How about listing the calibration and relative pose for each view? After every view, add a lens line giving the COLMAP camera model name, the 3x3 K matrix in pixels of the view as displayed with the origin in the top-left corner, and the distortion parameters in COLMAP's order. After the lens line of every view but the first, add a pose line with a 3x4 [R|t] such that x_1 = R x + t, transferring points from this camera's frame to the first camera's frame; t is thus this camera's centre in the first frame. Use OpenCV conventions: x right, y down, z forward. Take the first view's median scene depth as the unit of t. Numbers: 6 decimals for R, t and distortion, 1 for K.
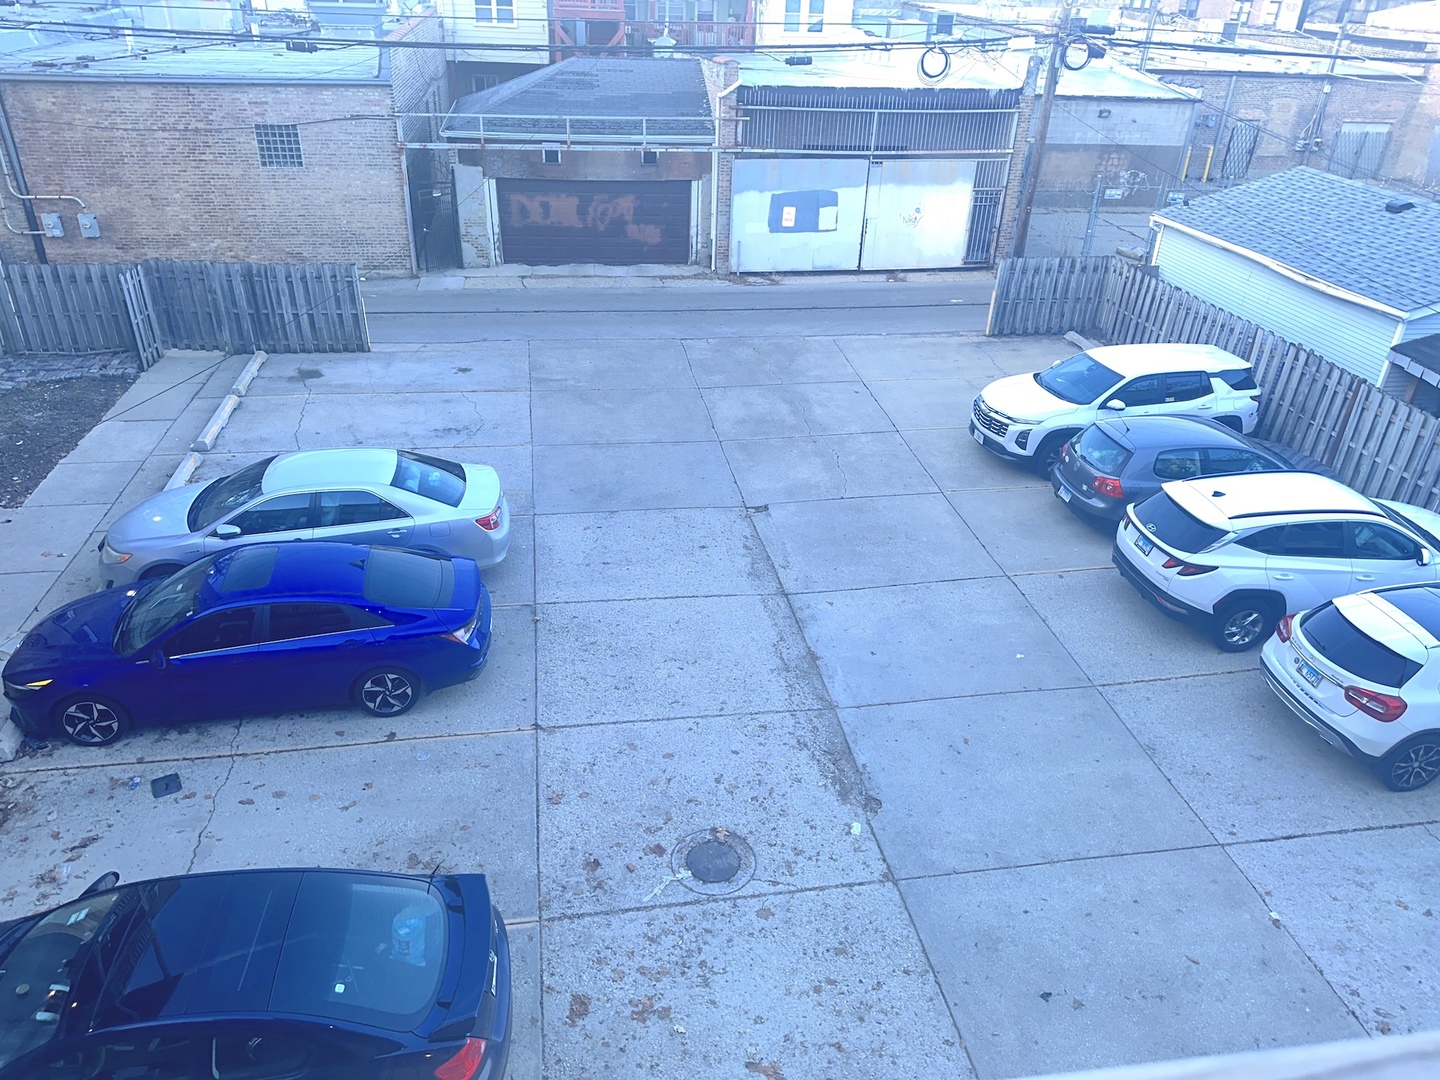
lens RADIAL K [[1018.7, 0, 715.8], [0, 1018.7, 535.1], [0, 0, 1]] dist [0.072737, -0.085127]
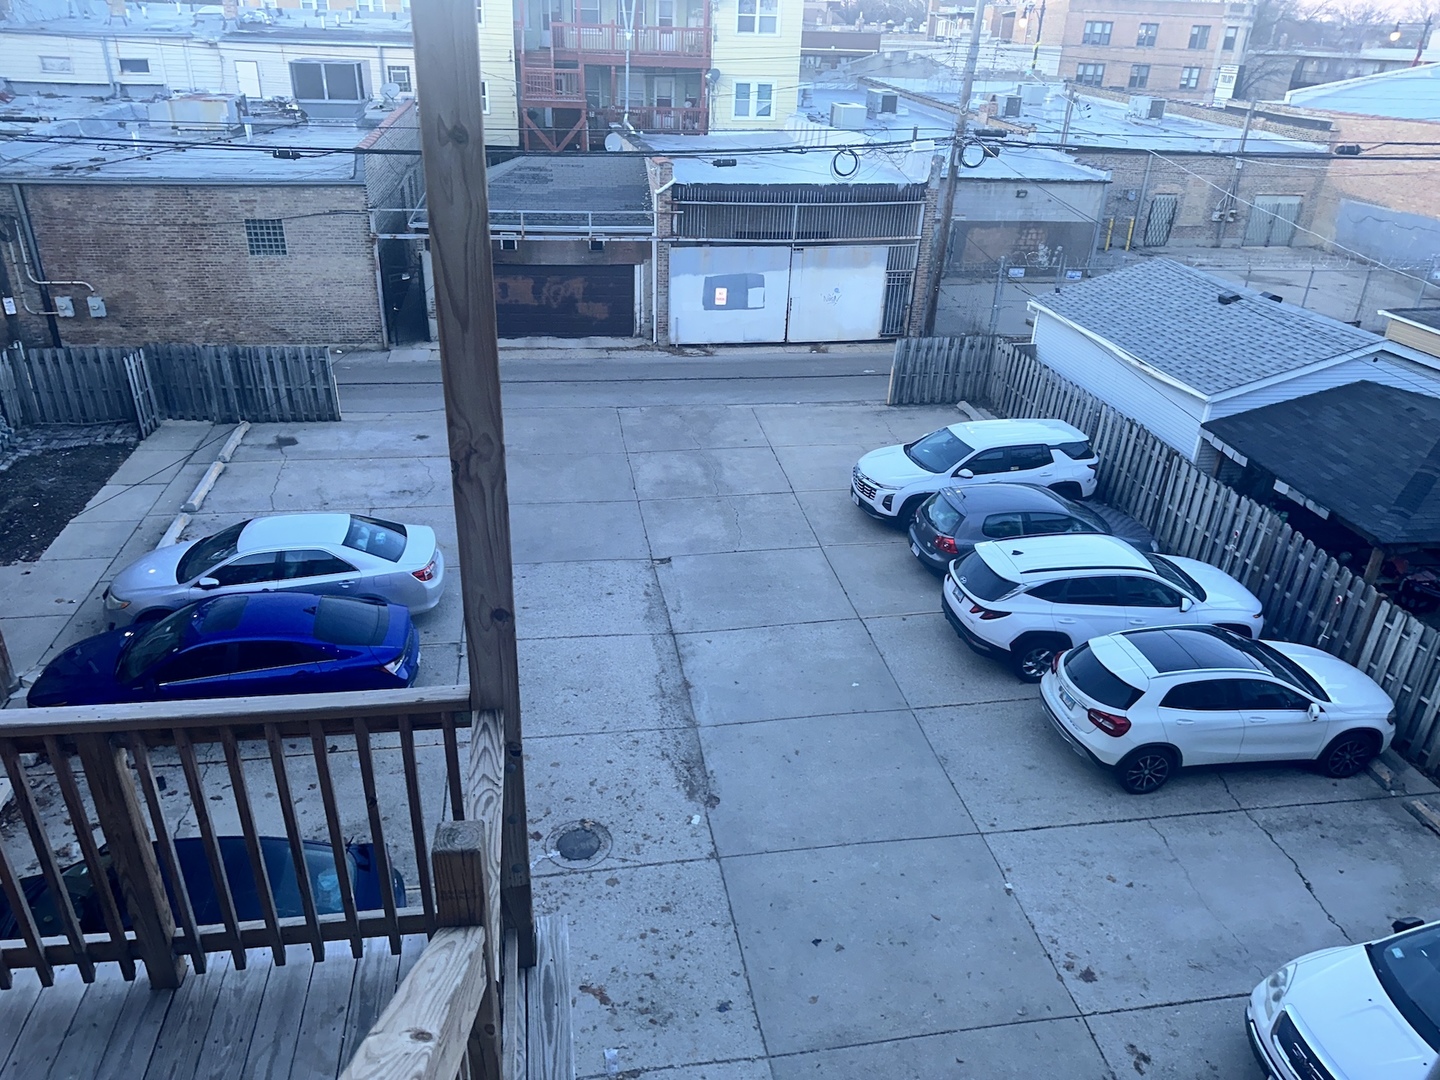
lens RADIAL K [[1018.7, 0, 704.6], [0, 1018.7, 535.8], [0, 0, 1]] dist [0.072737, -0.085127]
pose [[0.999983, 0.000931, -0.005711, 0.090571], [-0.001132, 0.999375, -0.035328, -0.012410], [0.005674, 0.035334, 0.999359, -0.164357]]
